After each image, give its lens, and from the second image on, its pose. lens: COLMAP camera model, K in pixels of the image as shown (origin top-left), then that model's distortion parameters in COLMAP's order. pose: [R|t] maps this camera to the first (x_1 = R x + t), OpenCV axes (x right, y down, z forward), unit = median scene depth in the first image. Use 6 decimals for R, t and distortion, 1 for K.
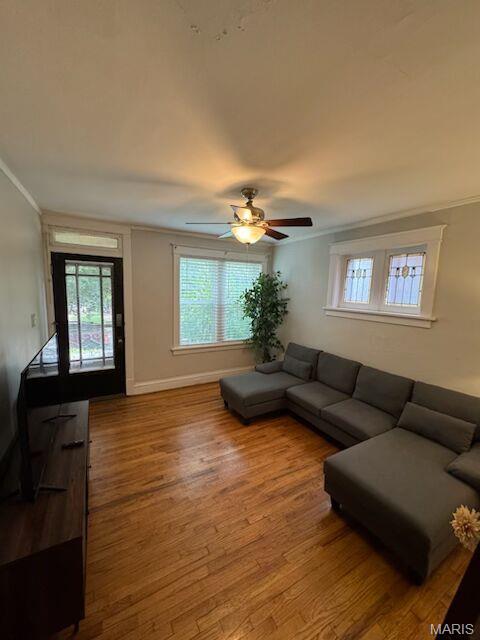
lens RADIAL K [[259.6, 0, 238.7], [0, 259.6, 319.2], [0, 0, 1]] dist [-0.002479, -0.000060]
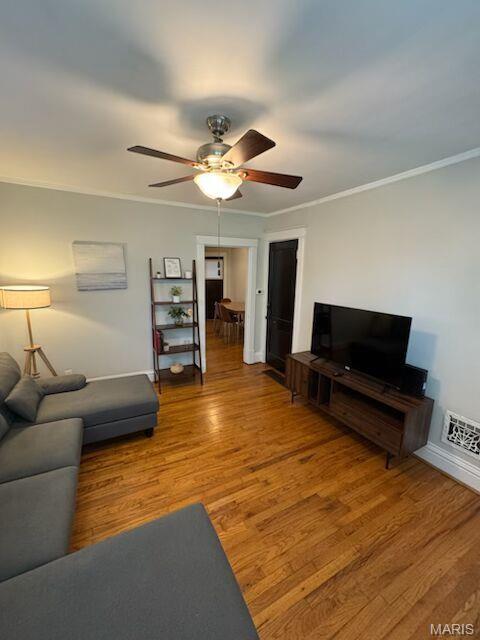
lens RADIAL K [[259.6, 0, 238.8], [0, 259.6, 319.3], [0, 0, 1]] dist [-0.002479, -0.000060]
pose [[-0.998917, -0.039019, 0.025329, -0.058285], [-0.028756, 0.945924, 0.323112, -0.188206], [-0.036566, 0.322034, -0.946022, 1.590584]]
